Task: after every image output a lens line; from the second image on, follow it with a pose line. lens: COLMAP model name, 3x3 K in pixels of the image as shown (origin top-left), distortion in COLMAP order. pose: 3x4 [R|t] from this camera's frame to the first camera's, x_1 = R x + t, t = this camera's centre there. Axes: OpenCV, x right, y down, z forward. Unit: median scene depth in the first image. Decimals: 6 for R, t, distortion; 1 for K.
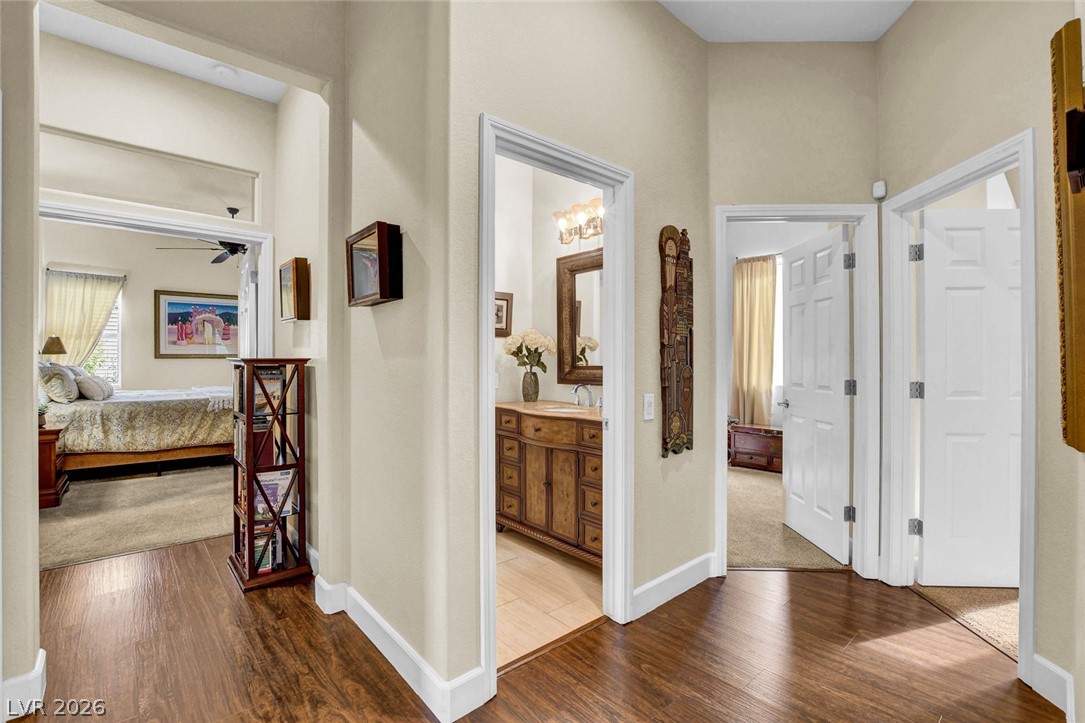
lens RADIAL K [[491.3, 0, 543.2], [0, 491.3, 359.6], [0, 0, 1]] dist [-0.023493, -0.000446]
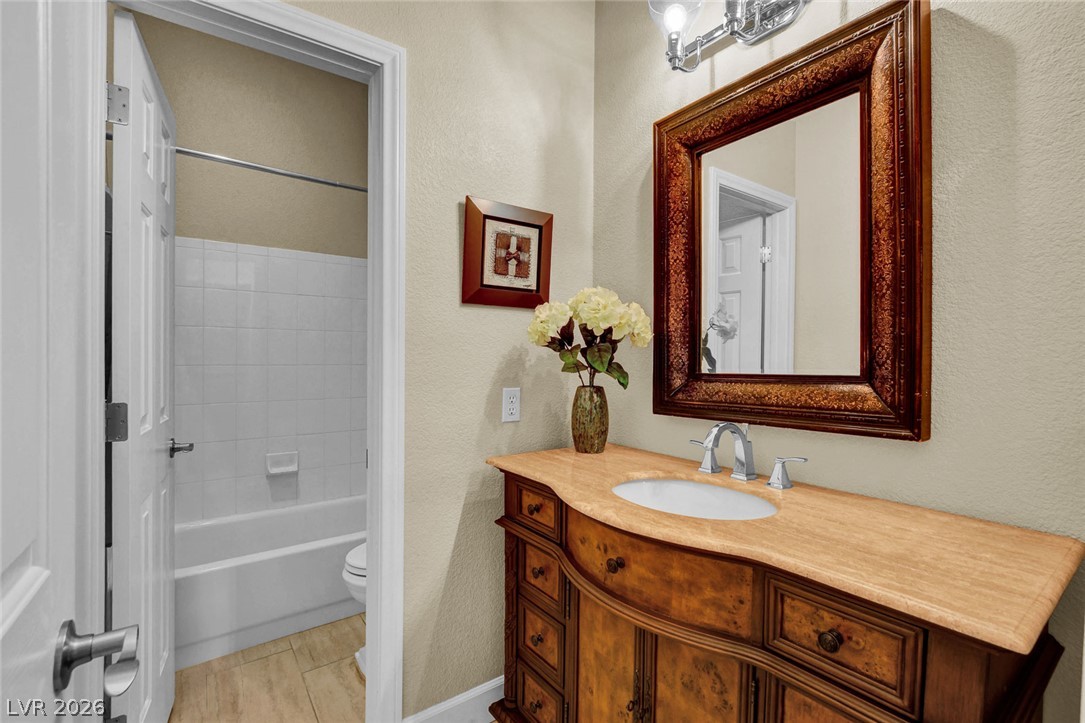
lens RADIAL K [[491.3, 0, 541.2], [0, 491.3, 364.6], [0, 0, 1]] dist [-0.023493, -0.000446]
pose [[0.994831, 0.010041, -0.101045, -0.025964], [-0.009431, 0.999934, 0.006518, 0.003741], [0.101104, -0.005531, 0.994860, 0.565889]]
